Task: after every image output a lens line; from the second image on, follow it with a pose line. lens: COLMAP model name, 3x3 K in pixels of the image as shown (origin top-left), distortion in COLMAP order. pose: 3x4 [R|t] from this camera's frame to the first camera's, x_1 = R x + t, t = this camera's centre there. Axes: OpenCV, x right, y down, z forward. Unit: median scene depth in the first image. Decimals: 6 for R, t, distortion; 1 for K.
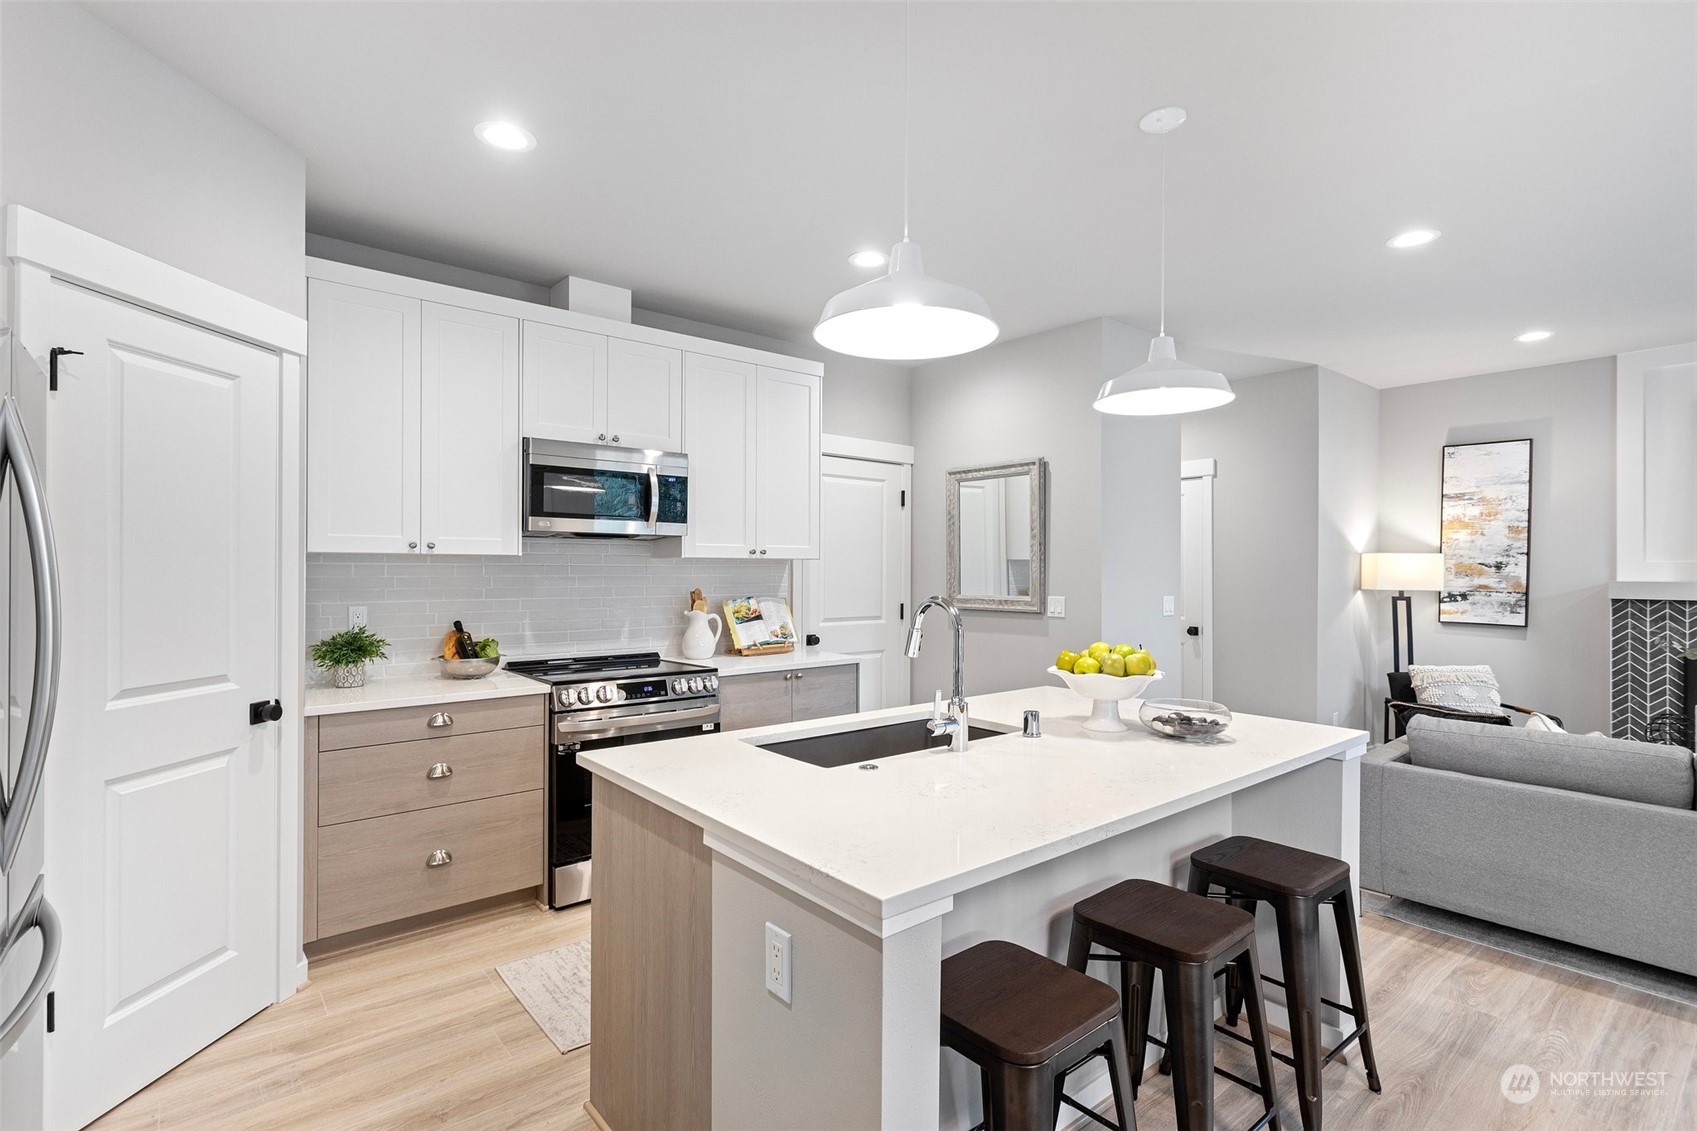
lens RADIAL K [[814.5, 0, 848.8], [0, 814.5, 575.8], [0, 0, 1]] dist [-0.001370, 0.000069]
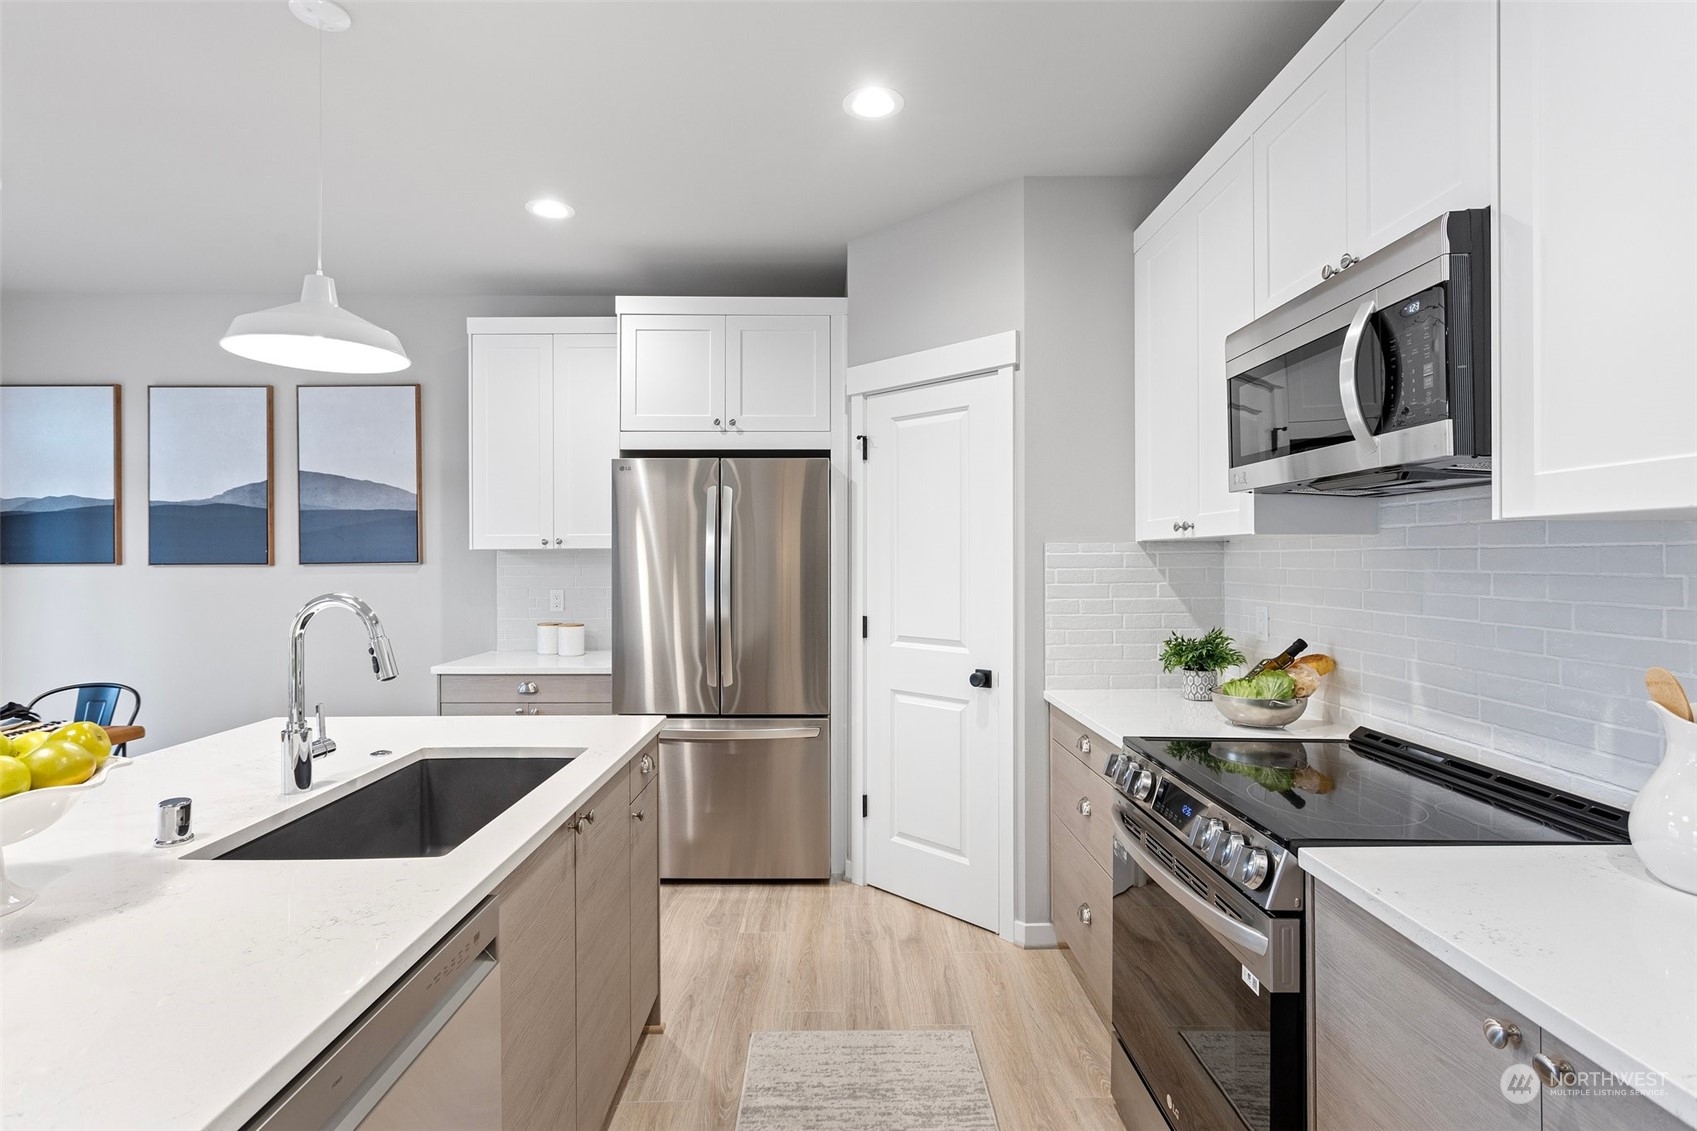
lens RADIAL K [[834.9, 0, 848.5], [0, 834.9, 565.5], [0, 0, 1]] dist [0.000308, 0.000056]
pose [[-0.638072, 0.006619, -0.769948, 0.353671], [-0.002063, 0.999945, 0.010306, -0.011292], [0.769974, 0.008165, -0.638023, 1.652298]]
